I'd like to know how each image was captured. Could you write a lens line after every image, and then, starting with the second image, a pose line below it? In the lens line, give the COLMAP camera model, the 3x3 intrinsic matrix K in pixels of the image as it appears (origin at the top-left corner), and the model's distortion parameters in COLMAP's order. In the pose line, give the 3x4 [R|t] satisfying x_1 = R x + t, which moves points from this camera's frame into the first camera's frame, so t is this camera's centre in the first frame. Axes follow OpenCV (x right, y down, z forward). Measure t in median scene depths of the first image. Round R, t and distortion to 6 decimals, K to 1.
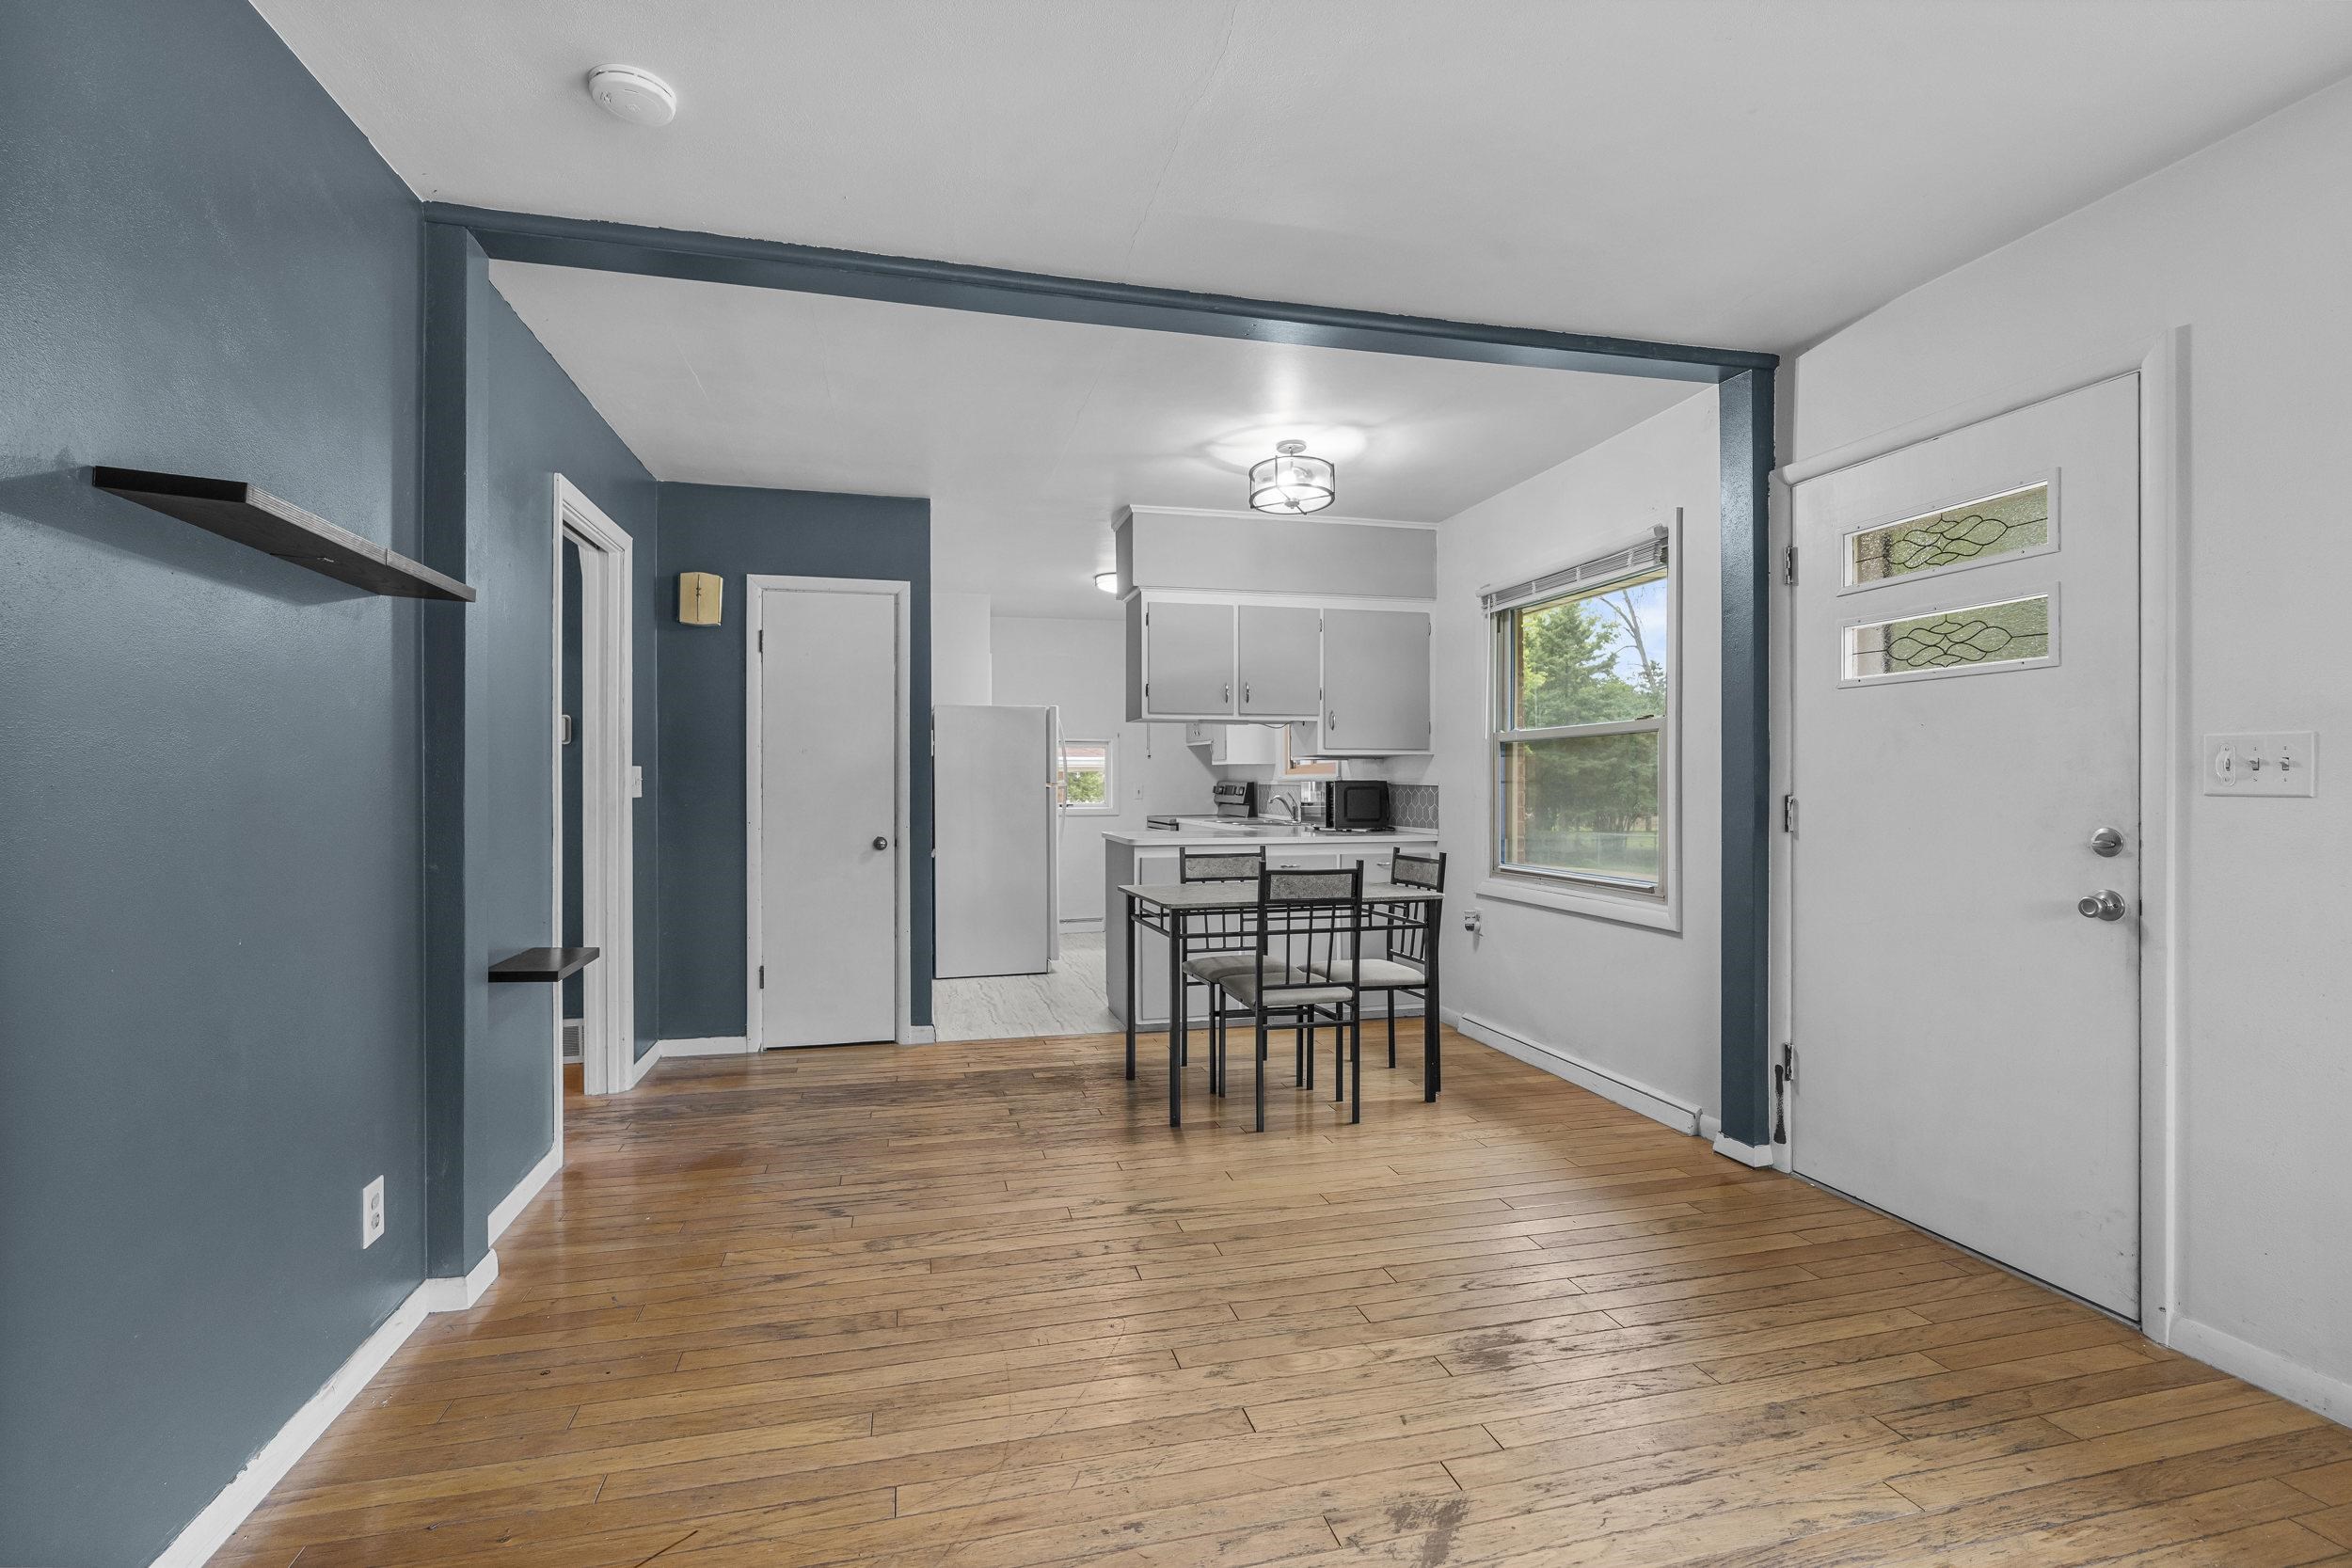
lens RADIAL K [[1066.4, 0, 1170.9], [0, 1066.4, 785.1], [0, 0, 1]] dist [-0.007592, 0.002345]
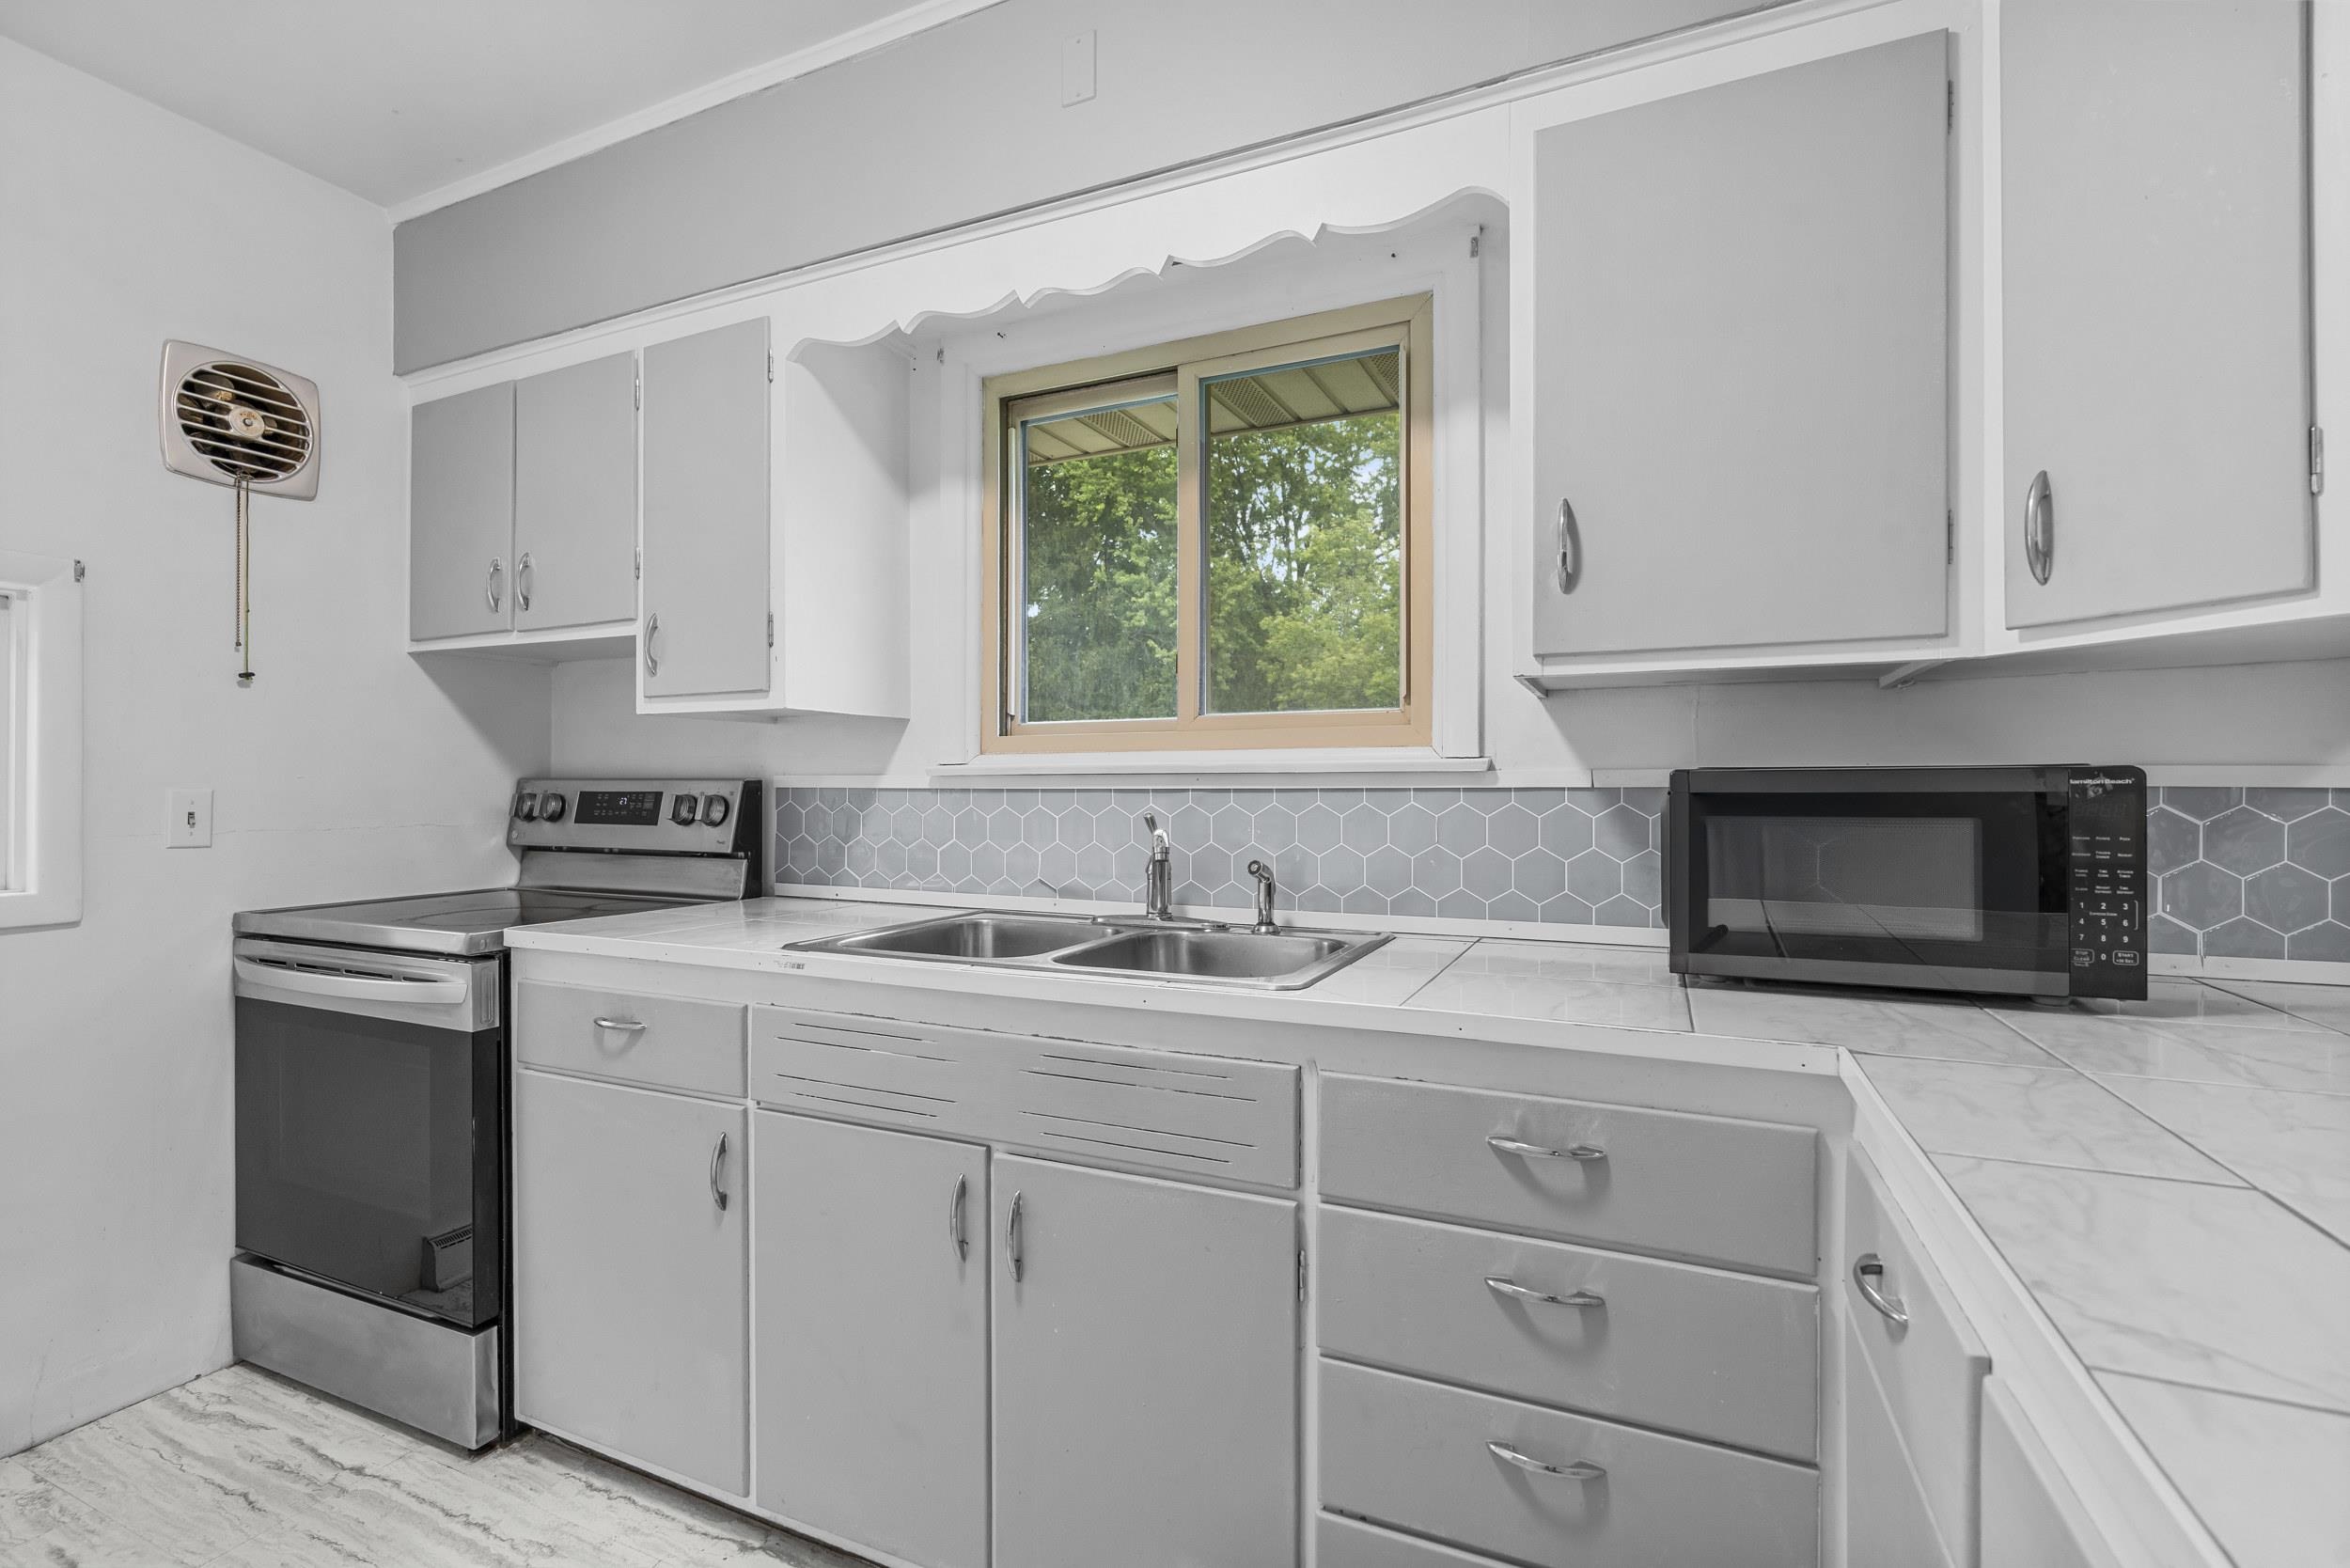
lens RADIAL K [[1065.6, 0, 1156.2], [0, 1065.6, 783.8], [0, 0, 1]] dist [-0.007592, 0.002345]
pose [[0.630971, 0.008023, 0.775765, -0.190410], [-0.000629, 0.999951, -0.009831, 0.002546], [-0.775806, 0.005715, 0.630945, 1.638721]]
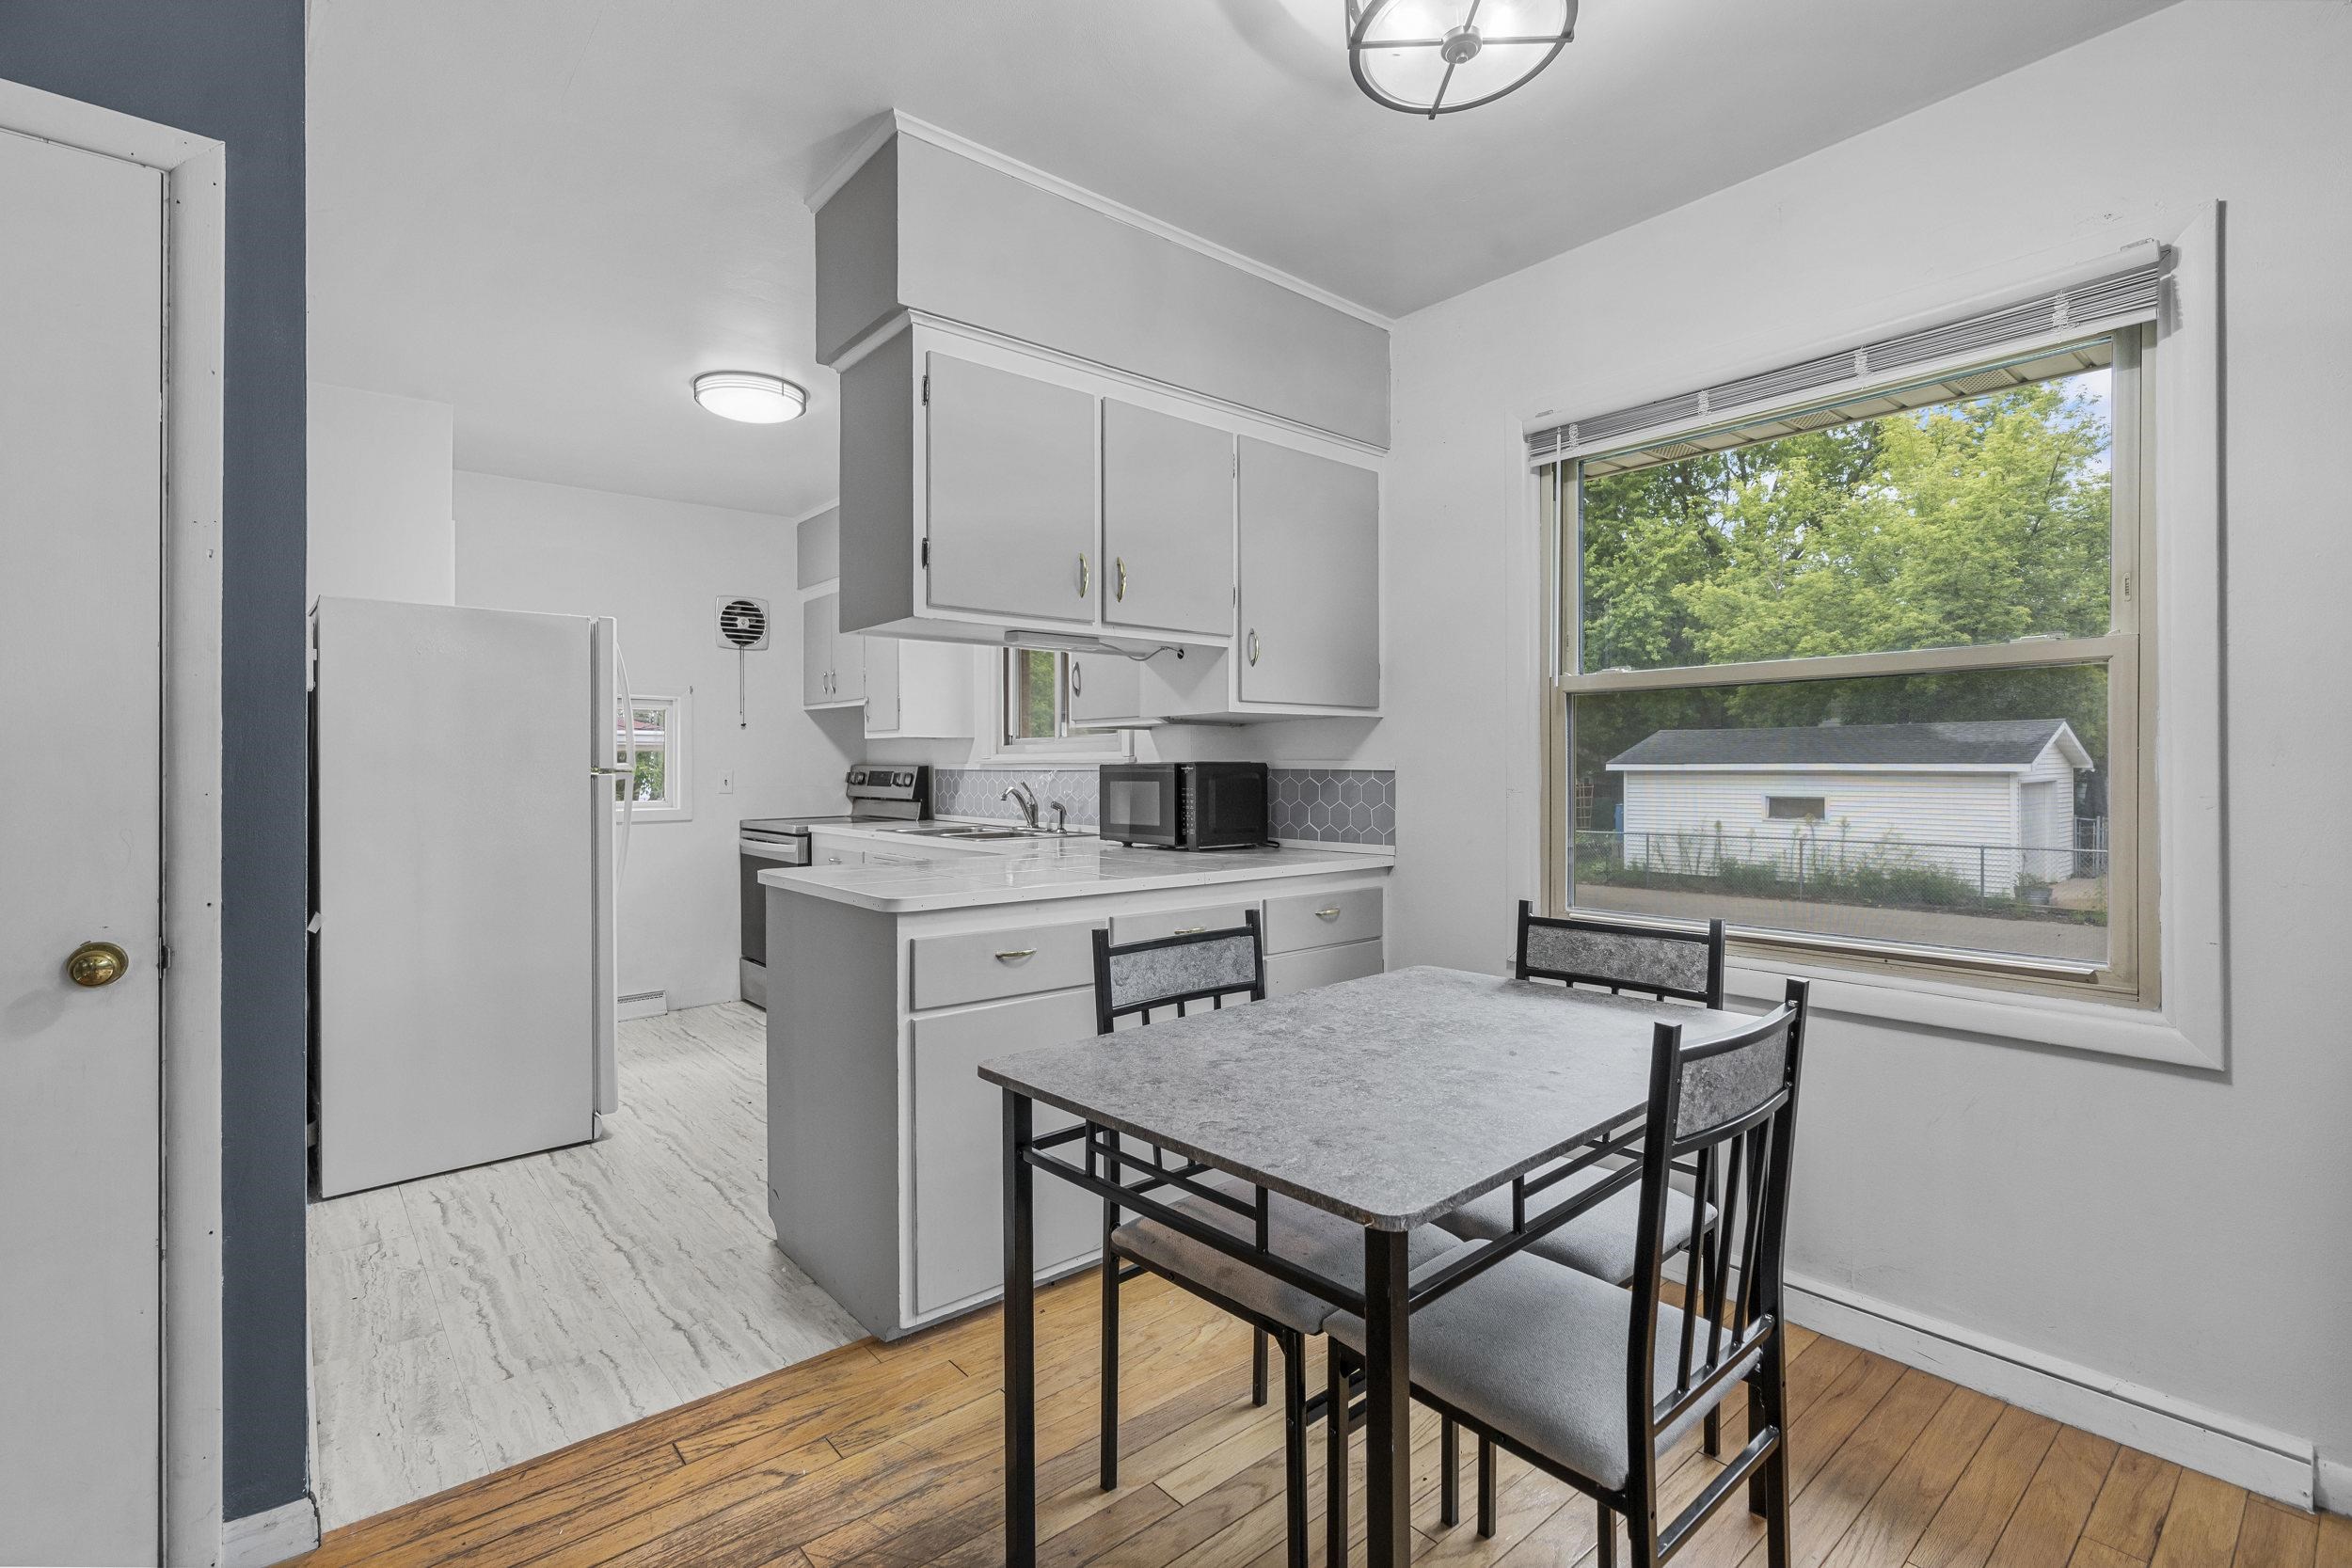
lens RADIAL K [[1066.4, 0, 1160.6], [0, 1066.4, 764.6], [0, 0, 1]] dist [-0.007592, 0.002345]
pose [[0.899862, 0.000652, 0.436174, -0.175986], [0.001601, 0.999987, -0.004799, -0.000587], [-0.436172, 0.005017, 0.899849, 0.798706]]
